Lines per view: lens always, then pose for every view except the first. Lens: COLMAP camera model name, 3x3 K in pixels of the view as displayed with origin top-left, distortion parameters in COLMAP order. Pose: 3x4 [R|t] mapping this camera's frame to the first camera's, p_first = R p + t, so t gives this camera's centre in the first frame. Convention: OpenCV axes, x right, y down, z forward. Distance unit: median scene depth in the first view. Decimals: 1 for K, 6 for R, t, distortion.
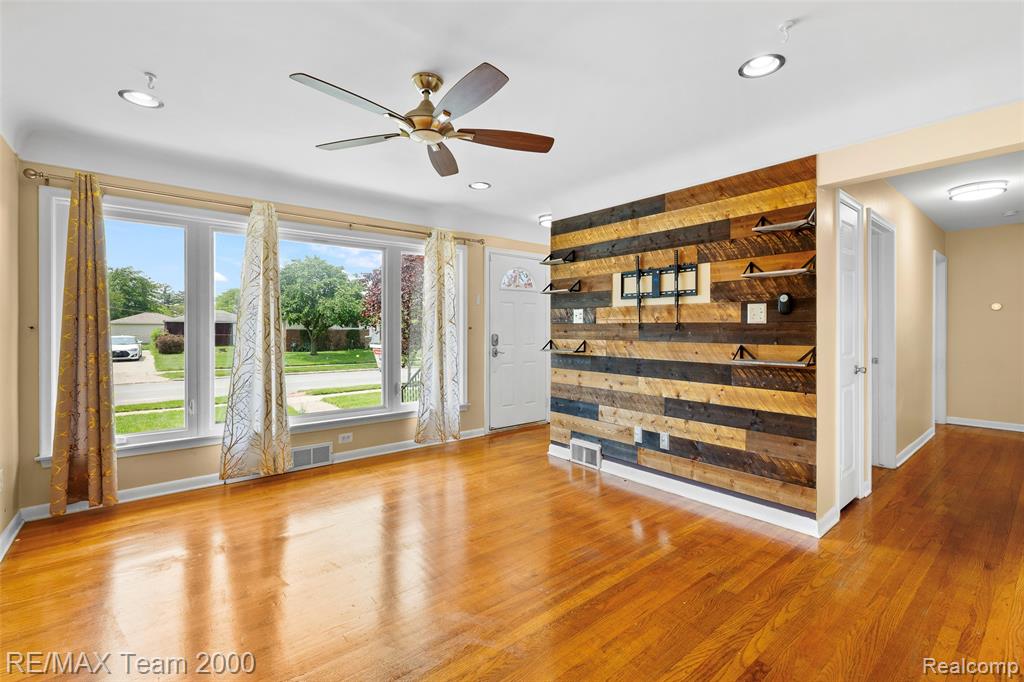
lens RADIAL K [[451.4, 0, 512.8], [0, 451.4, 333.1], [0, 0, 1]] dist [0.000938, 0.000979]
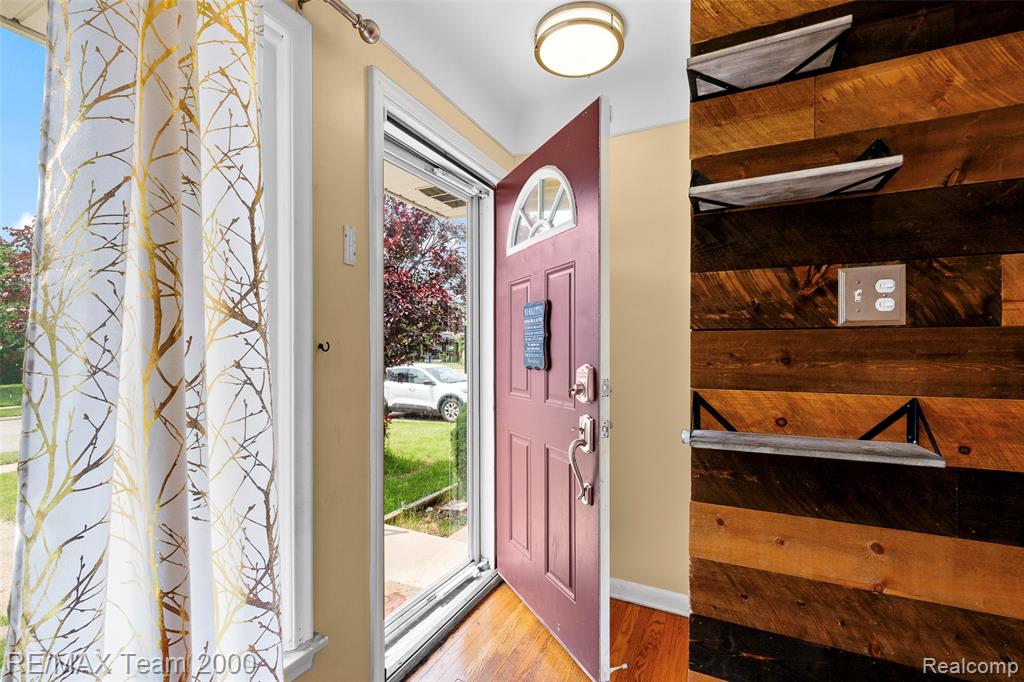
lens RADIAL K [[451.4, 0, 511.4], [0, 451.4, 348.7], [0, 0, 1]] dist [0.000938, 0.000979]
pose [[0.910446, 0.000687, 0.413628, -0.111999], [0.005031, 0.999906, -0.012734, -0.007029], [-0.413598, 0.013675, 0.910357, 0.791272]]
